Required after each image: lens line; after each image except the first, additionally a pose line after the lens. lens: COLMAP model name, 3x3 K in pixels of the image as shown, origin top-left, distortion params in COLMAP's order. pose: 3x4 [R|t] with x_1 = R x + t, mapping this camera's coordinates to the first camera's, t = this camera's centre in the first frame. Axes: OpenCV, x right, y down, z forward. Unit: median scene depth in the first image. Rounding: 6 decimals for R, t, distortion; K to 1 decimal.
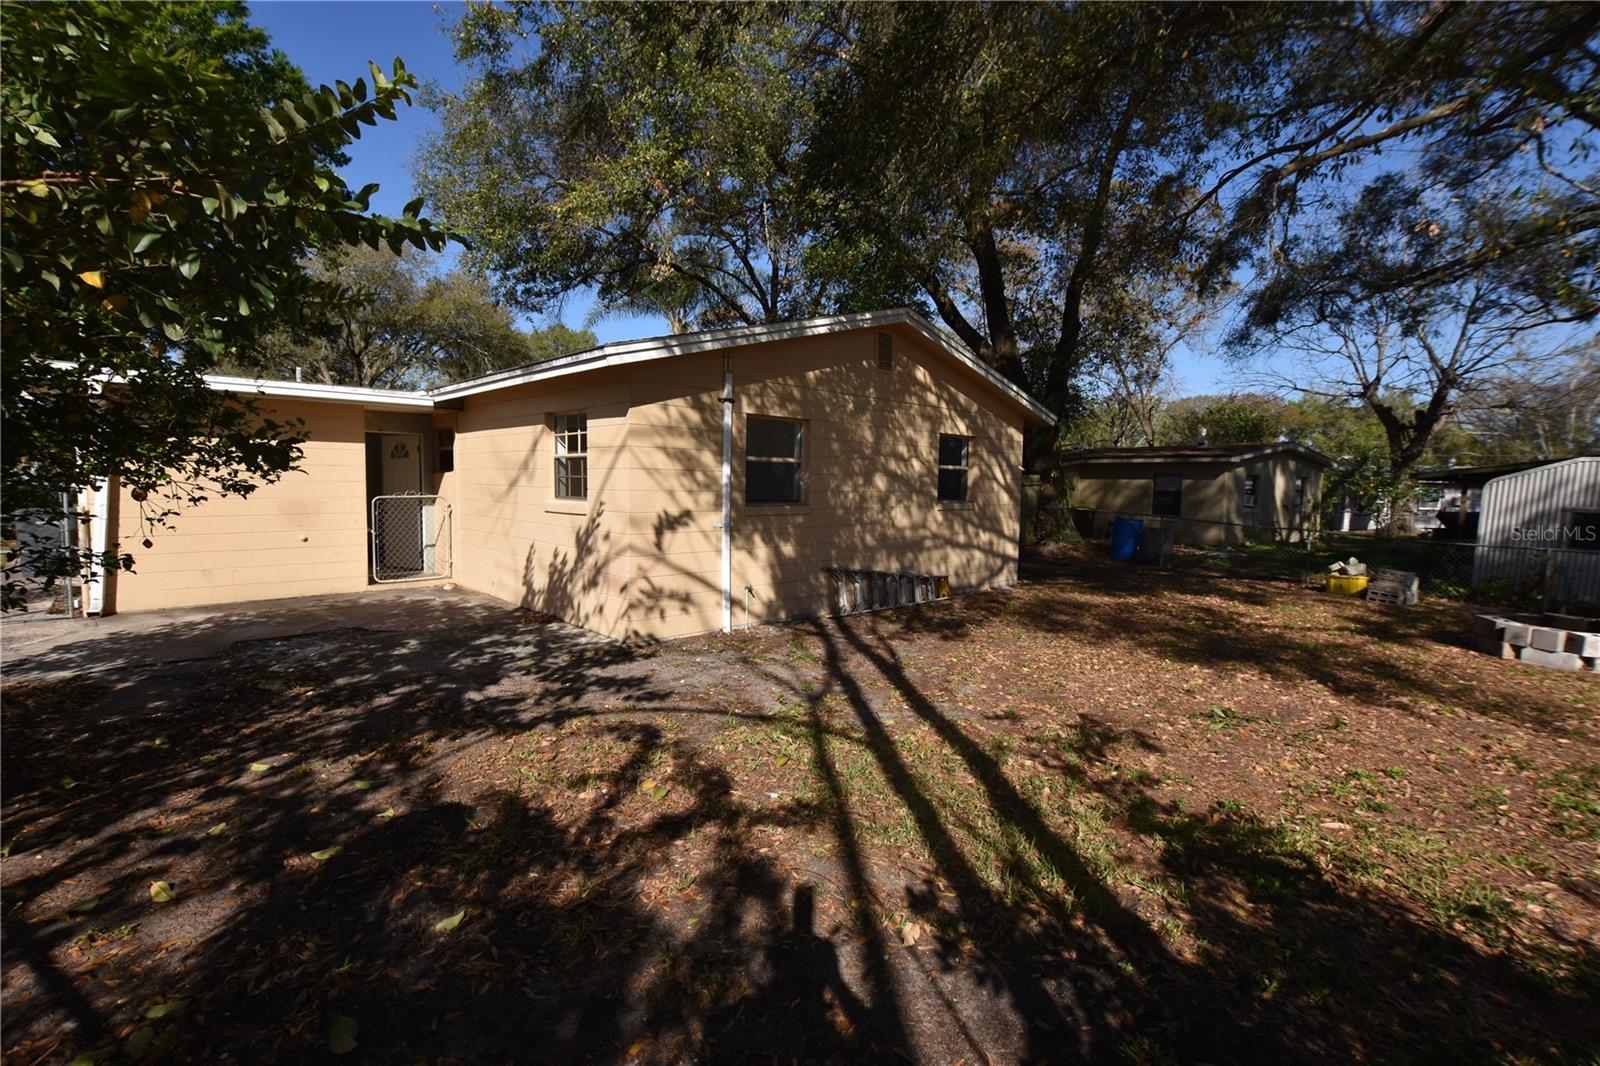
lens RADIAL K [[713.9, 0, 798.5], [0, 713.9, 537.4], [0, 0, 1]] dist [-0.029720, 0.004449]
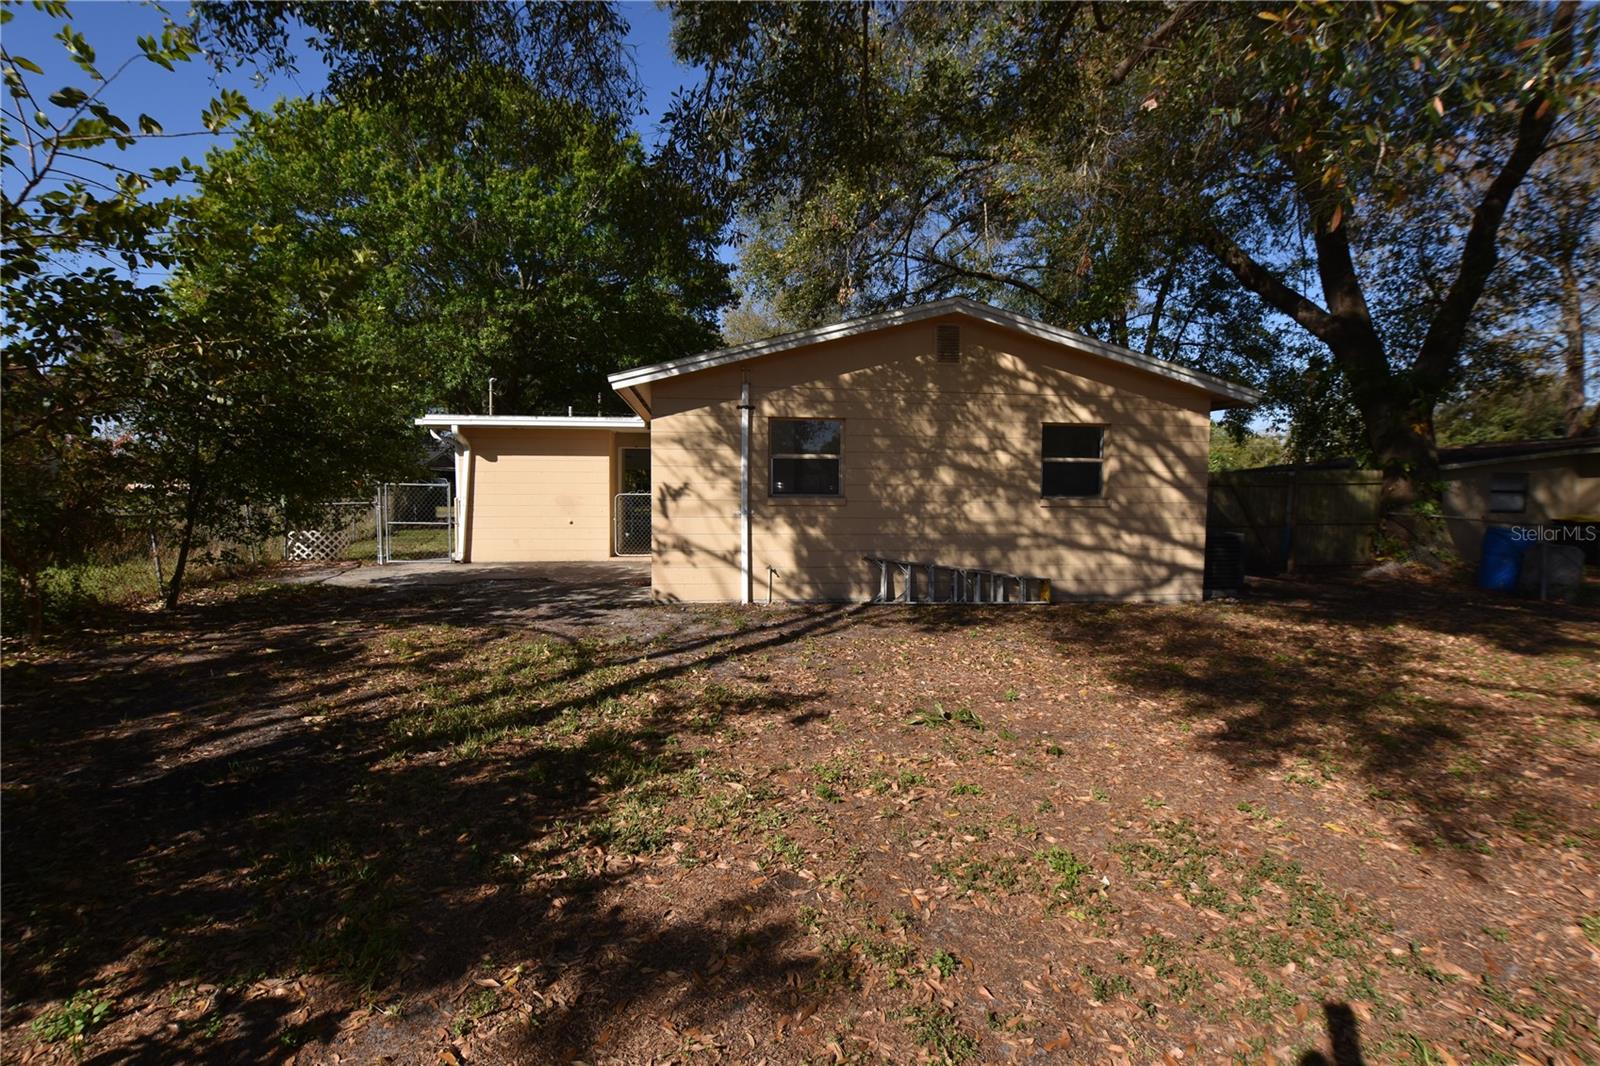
lens RADIAL K [[713.9, 0, 798.1], [0, 713.9, 523.7], [0, 0, 1]] dist [-0.029720, 0.004449]
pose [[0.794018, 0.017061, -0.607654, 0.515356], [-0.044425, 0.998562, -0.030013, 0.025987], [0.606268, 0.050826, 0.793634, 0.087870]]
